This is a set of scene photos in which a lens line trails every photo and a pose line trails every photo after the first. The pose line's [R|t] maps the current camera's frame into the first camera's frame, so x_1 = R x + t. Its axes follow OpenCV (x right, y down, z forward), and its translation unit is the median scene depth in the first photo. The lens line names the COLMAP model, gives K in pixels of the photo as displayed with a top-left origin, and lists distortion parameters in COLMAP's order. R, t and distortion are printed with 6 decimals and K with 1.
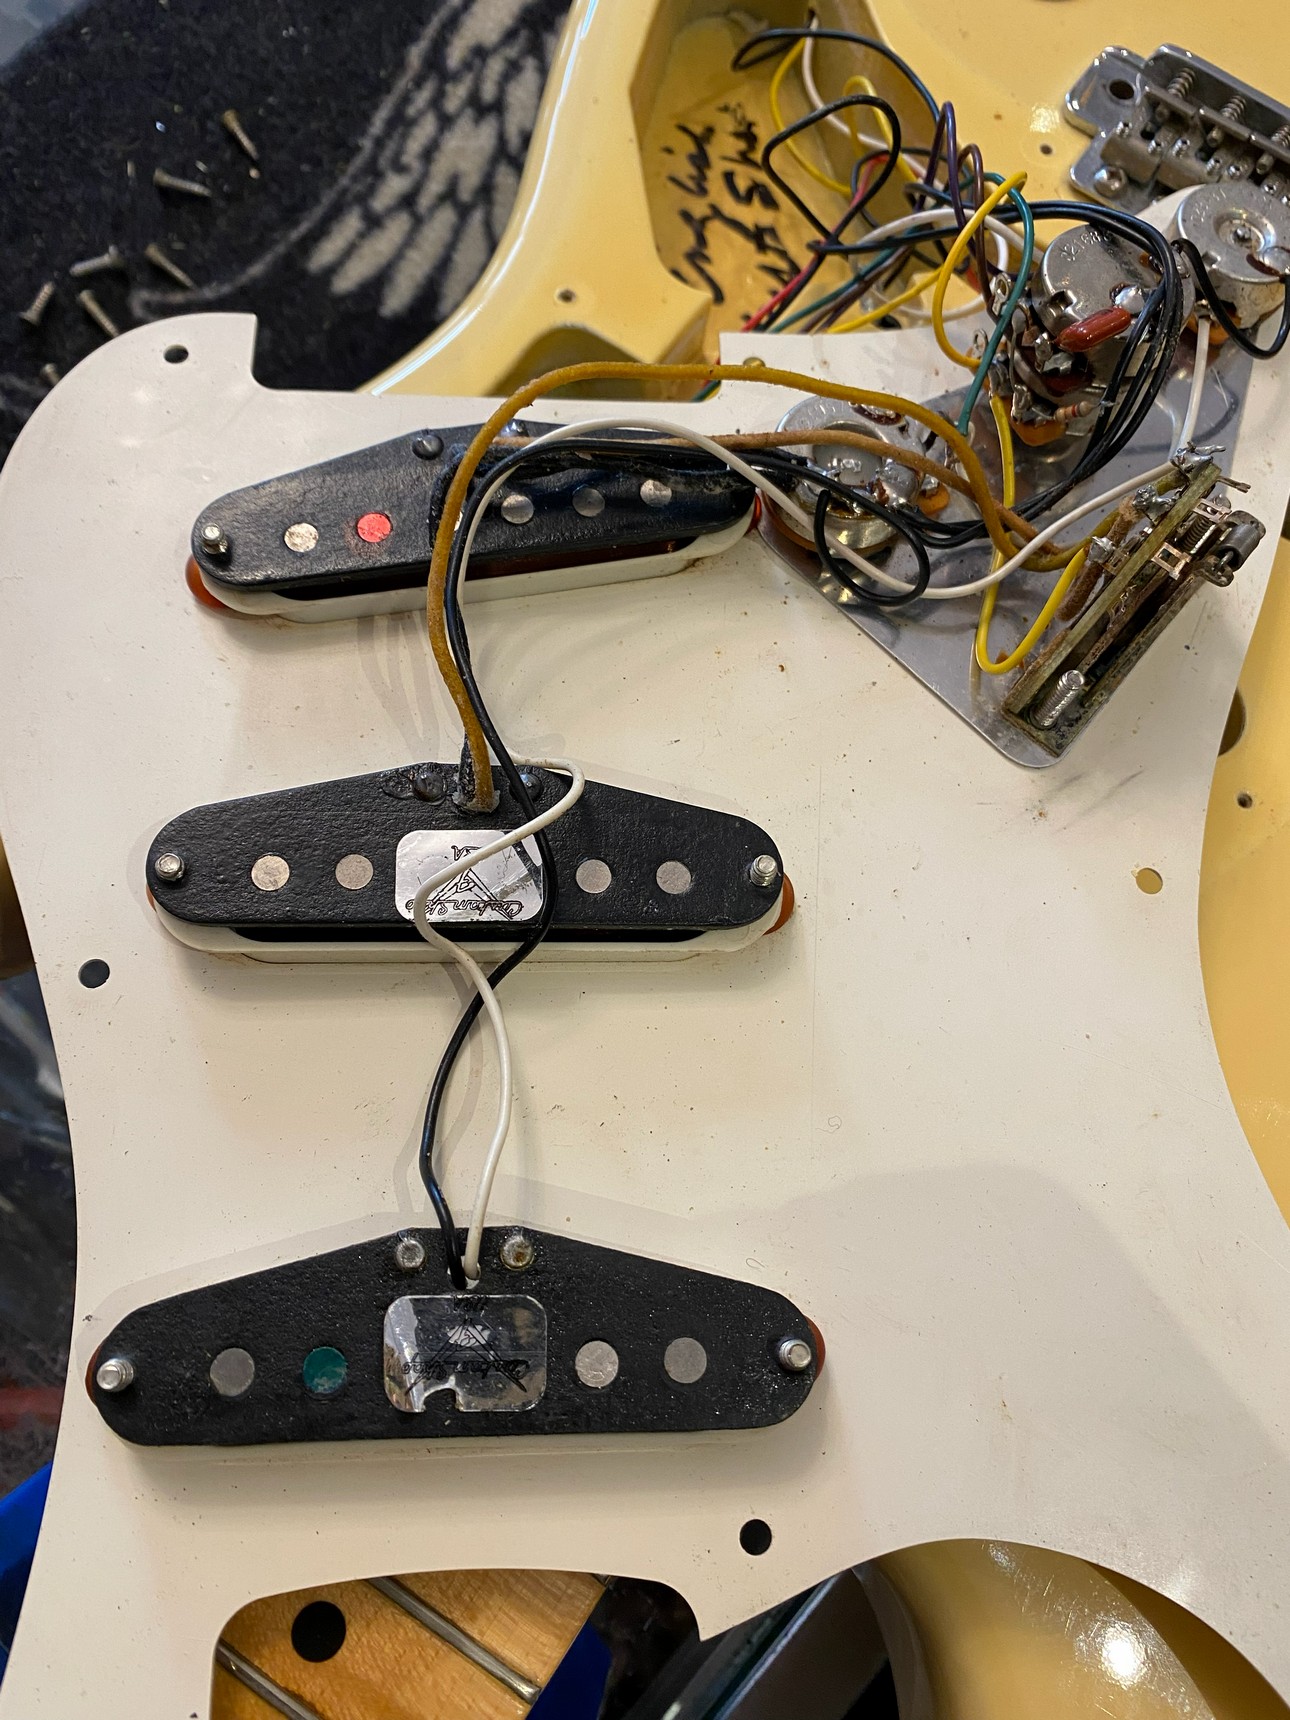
lens RADIAL K [[1297.3, 0, 647.7], [0, 1297.3, 861.4], [0, 0, 1]] dist [0.006230, 0.001930]
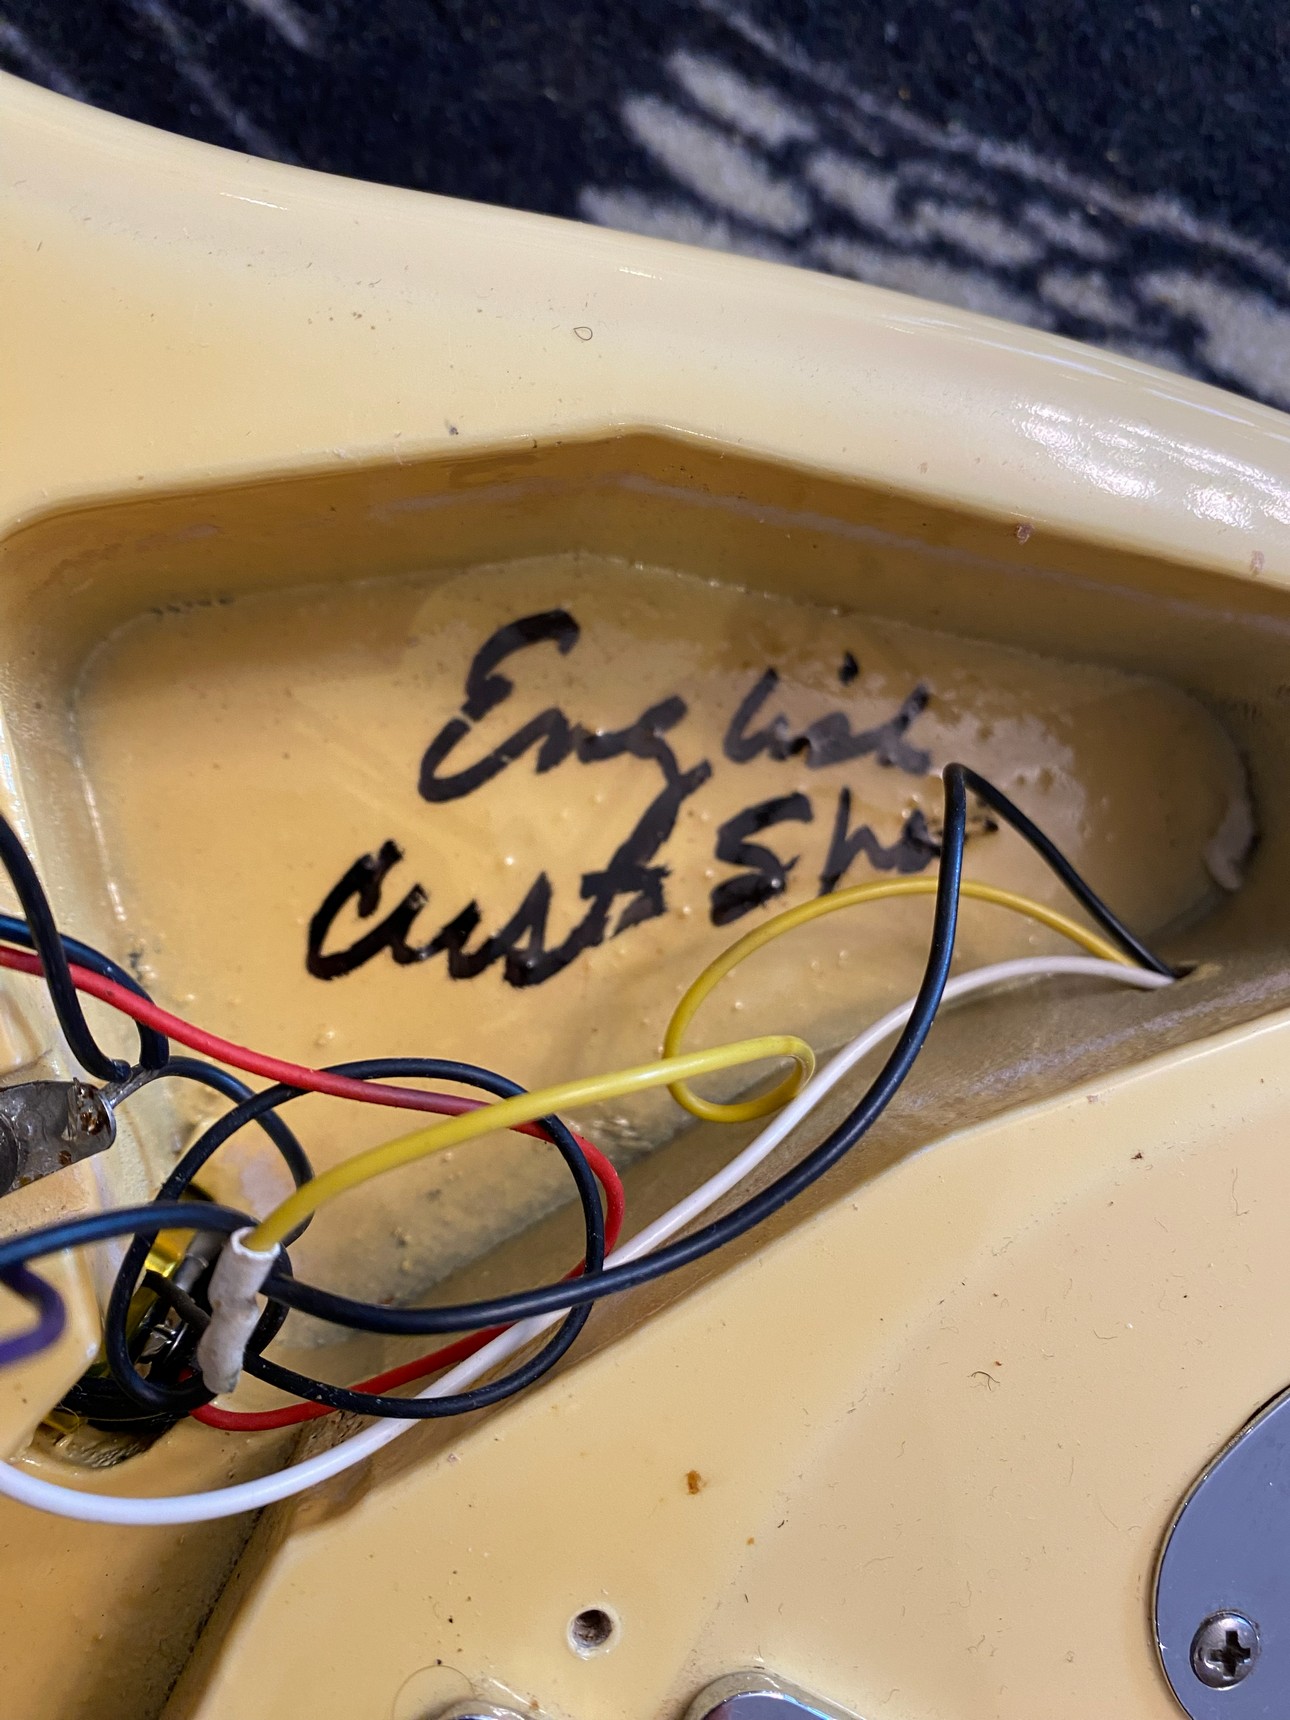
lens RADIAL K [[1258.6, 0, 646.1], [0, 1258.6, 856.3], [0, 0, 1]] dist [-0.025544, -0.001575]
pose [[0.056689, 0.994425, -0.088907, 0.105092], [-0.980833, 0.072099, 0.181019, -0.509717], [0.186420, 0.076941, 0.979453, 0.526506]]
